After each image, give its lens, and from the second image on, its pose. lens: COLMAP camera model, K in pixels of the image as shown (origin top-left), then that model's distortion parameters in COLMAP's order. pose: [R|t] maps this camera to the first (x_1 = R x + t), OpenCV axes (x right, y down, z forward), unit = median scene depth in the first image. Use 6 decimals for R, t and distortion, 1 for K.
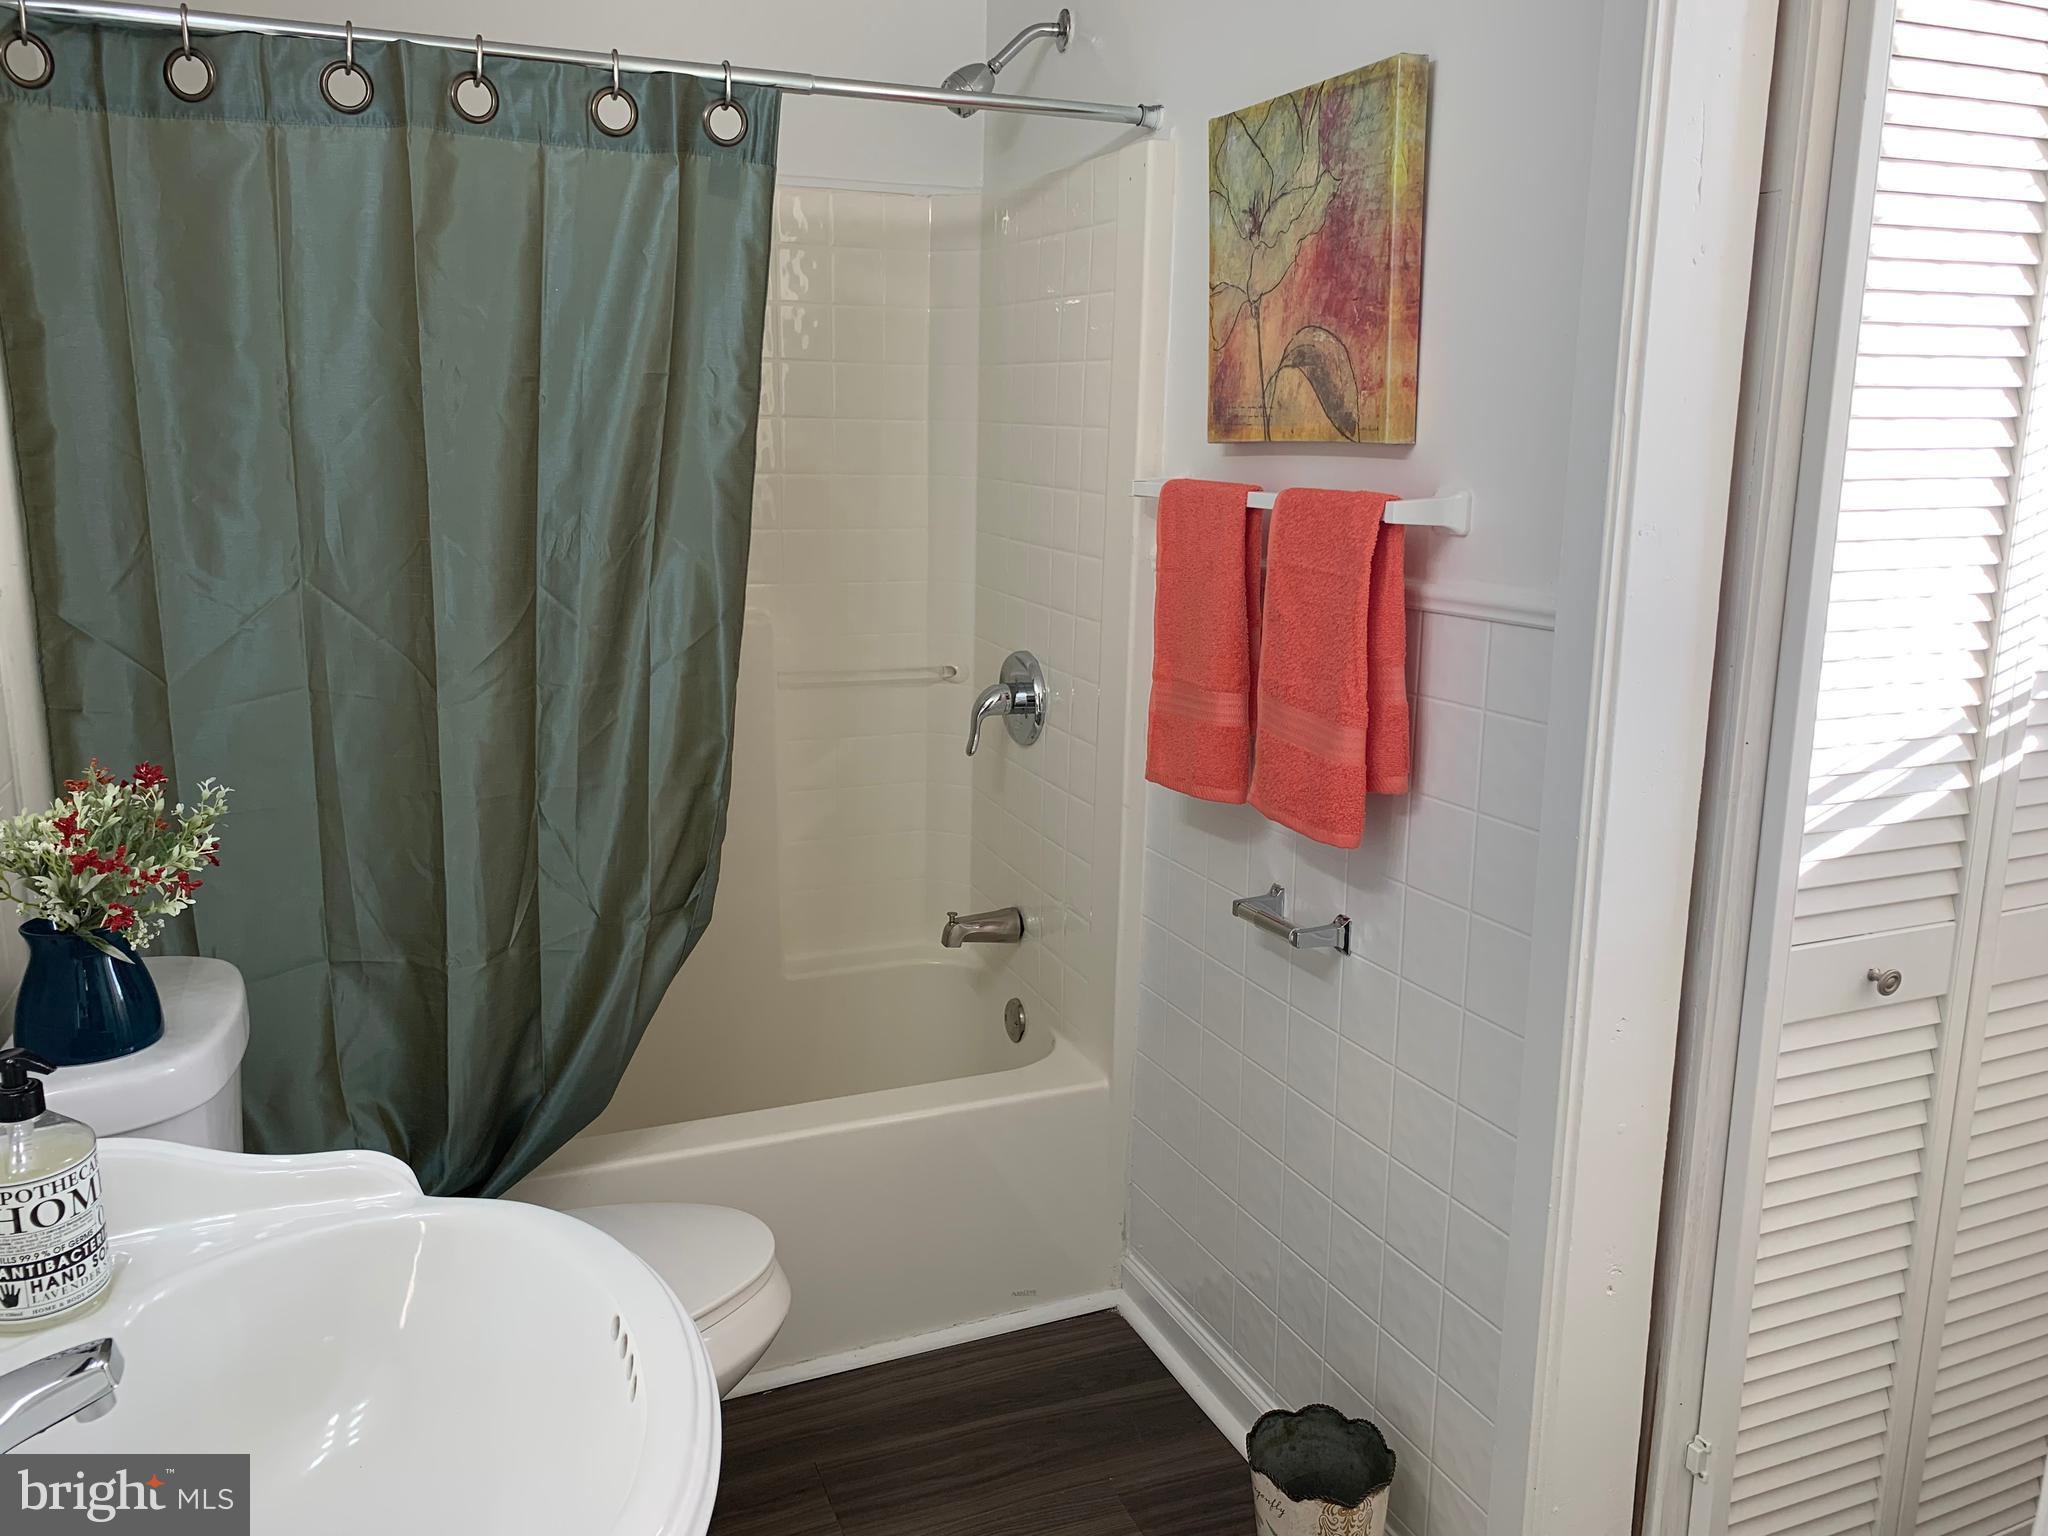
lens RADIAL K [[1560.7, 0, 1014.3], [0, 1560.7, 749.5], [0, 0, 1]] dist [0.034089, -0.033971]
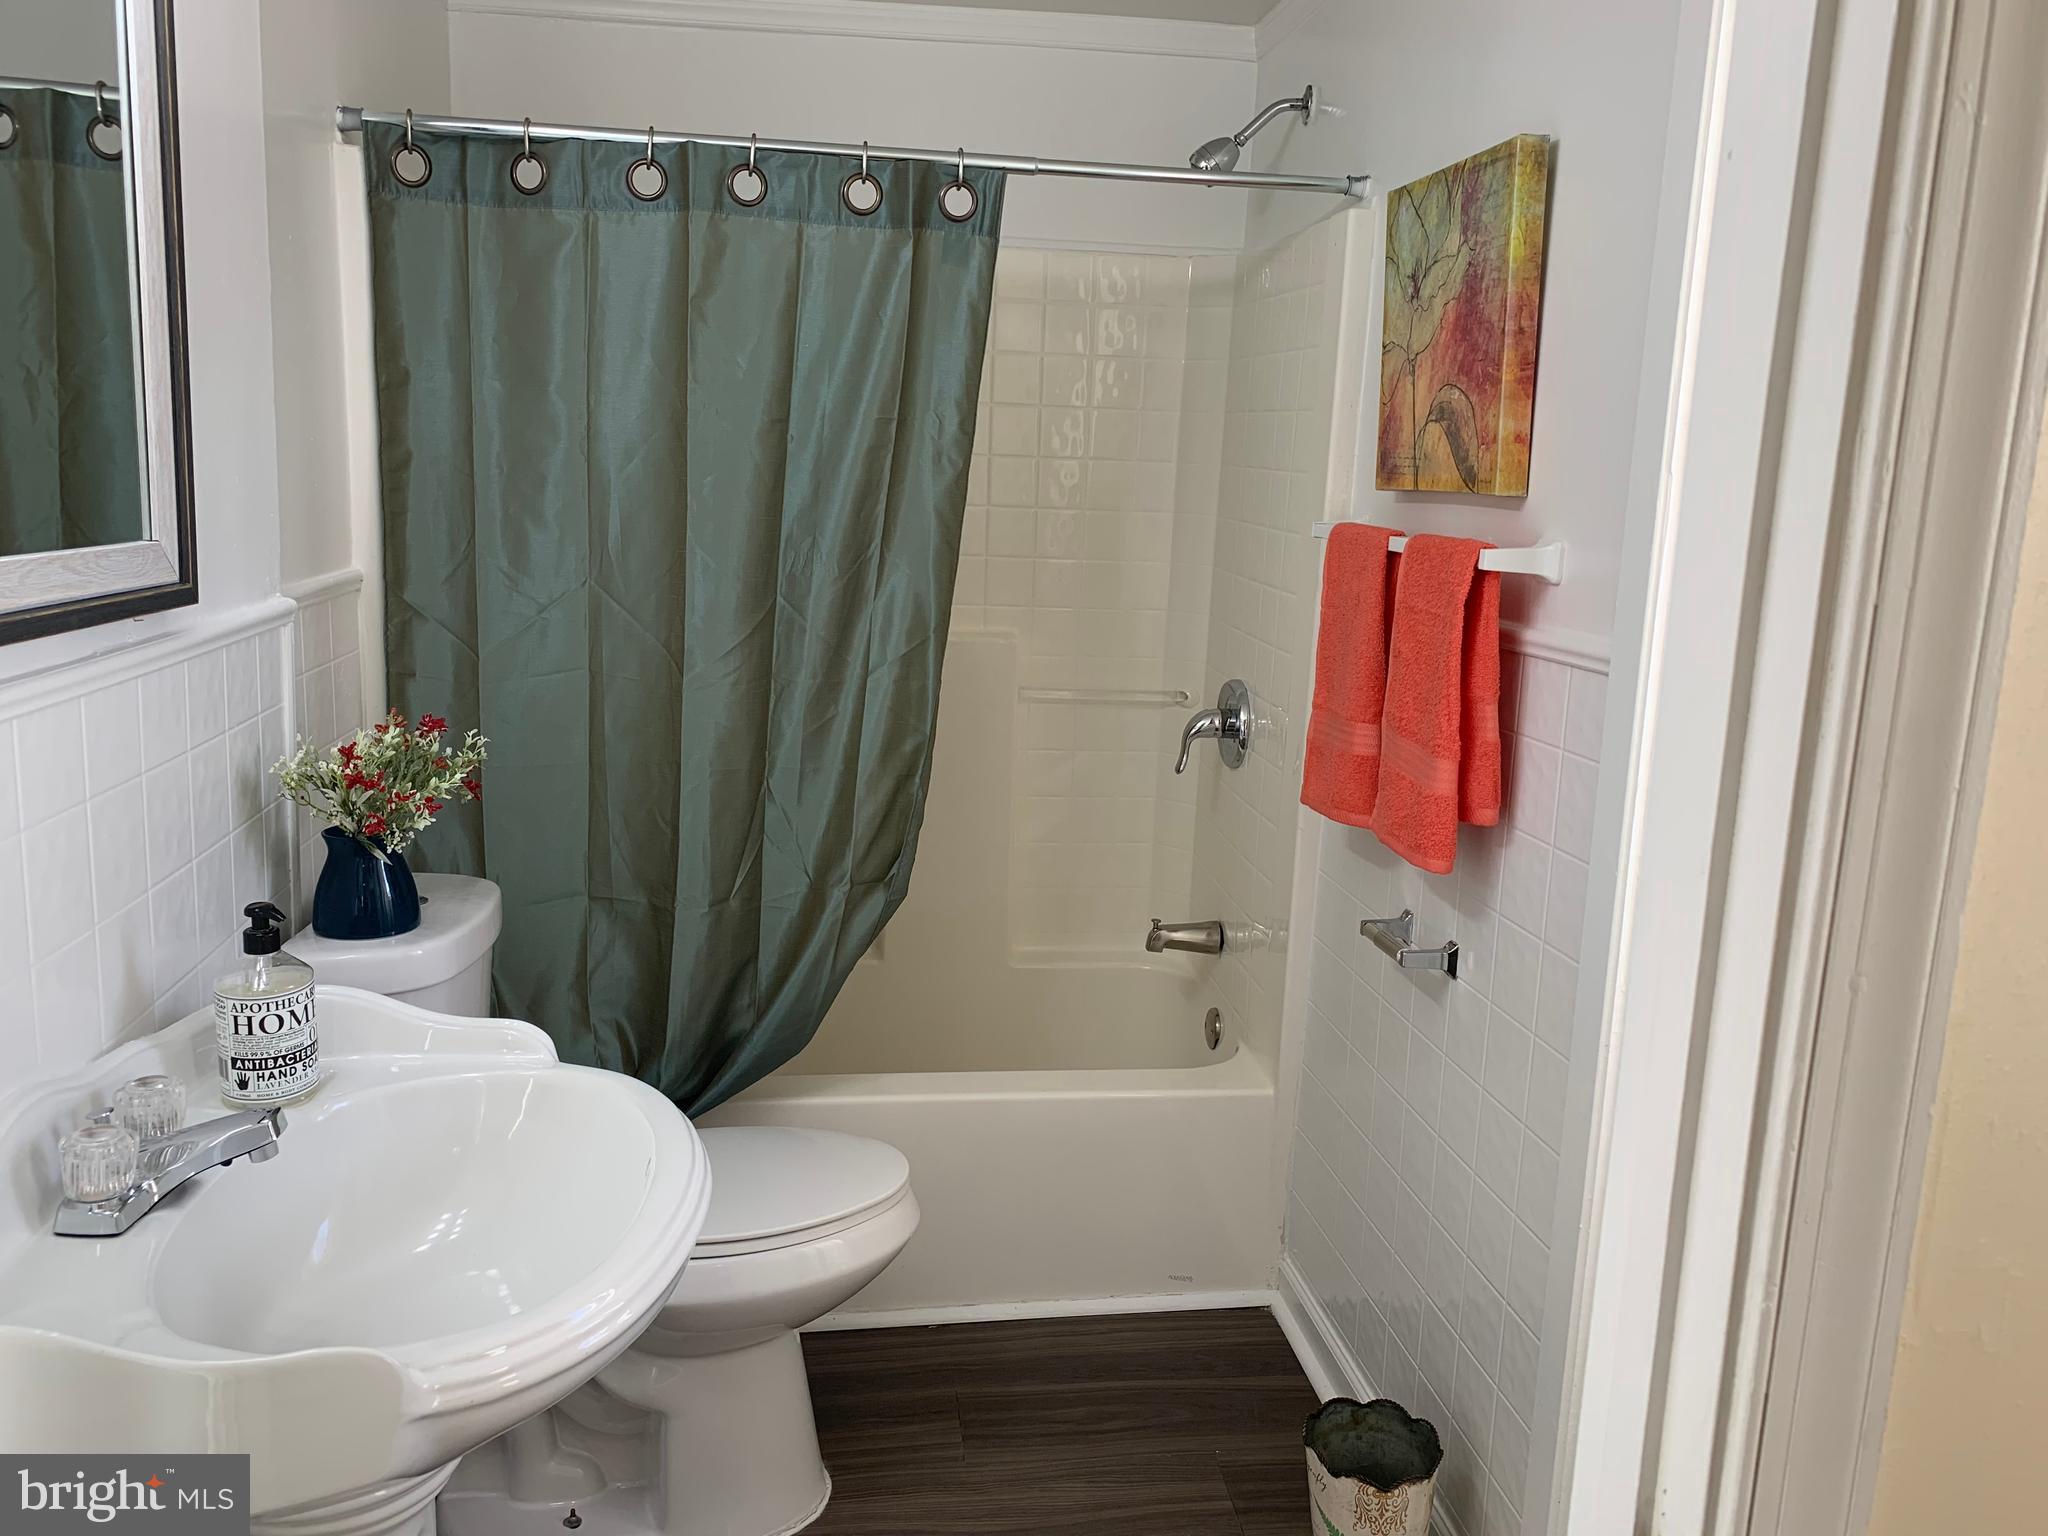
lens RADIAL K [[1560.7, 0, 1030.9], [0, 1560.7, 747.8], [0, 0, 1]] dist [0.034089, -0.033971]
pose [[0.967928, 0.070273, -0.241200, 0.178288], [-0.076217, 0.996973, -0.015388, 0.014237], [0.239388, 0.033278, 0.970353, -0.091620]]
